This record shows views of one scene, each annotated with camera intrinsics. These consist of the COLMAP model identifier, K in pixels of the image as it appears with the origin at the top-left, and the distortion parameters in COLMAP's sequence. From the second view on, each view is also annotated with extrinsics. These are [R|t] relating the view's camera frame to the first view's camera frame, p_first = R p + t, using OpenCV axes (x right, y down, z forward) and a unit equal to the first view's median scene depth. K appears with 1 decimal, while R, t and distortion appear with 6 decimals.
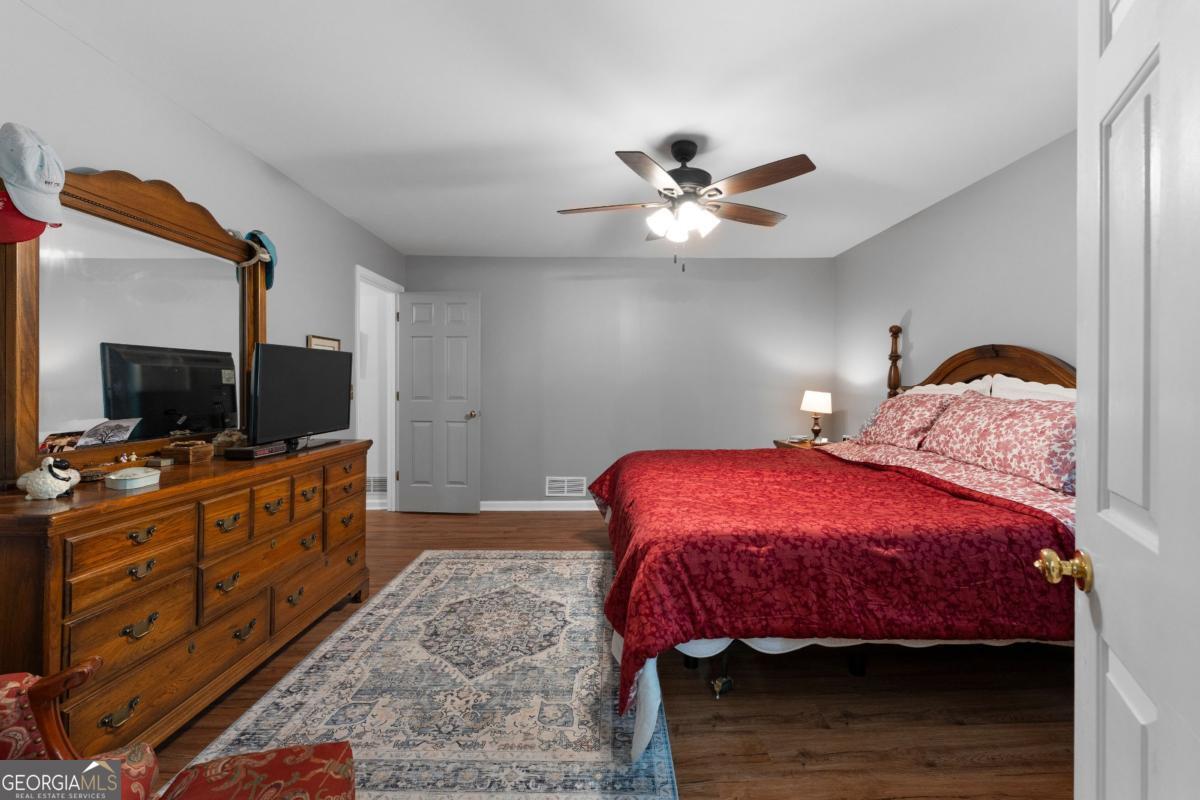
lens RADIAL K [[502.0, 0, 599.6], [0, 502.0, 381.8], [0, 0, 1]] dist [-0.001354, -0.000220]
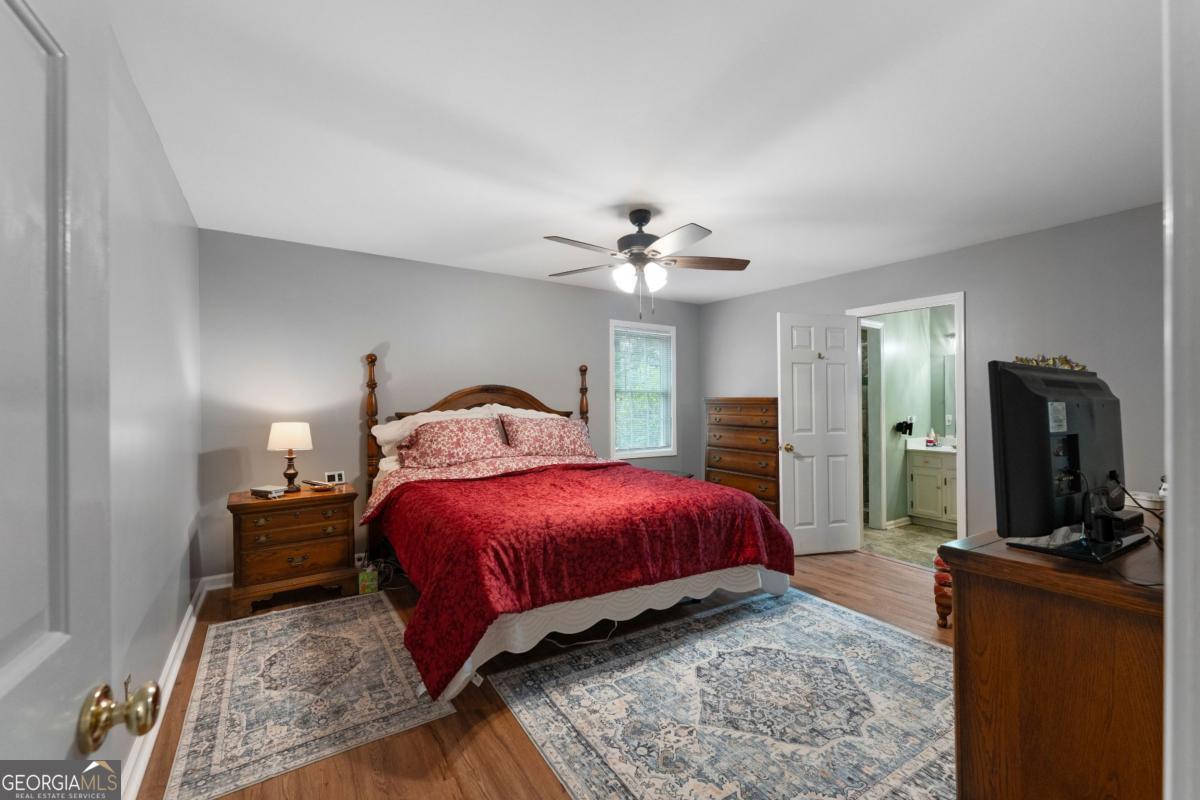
lens RADIAL K [[502.0, 0, 599.6], [0, 502.0, 381.8], [0, 0, 1]] dist [-0.001354, -0.000220]
pose [[-0.554563, 0.031523, 0.831545, -0.781961], [-0.003391, 0.999188, -0.040139, -0.023968], [-0.832135, -0.025080, -0.554006, 1.768531]]
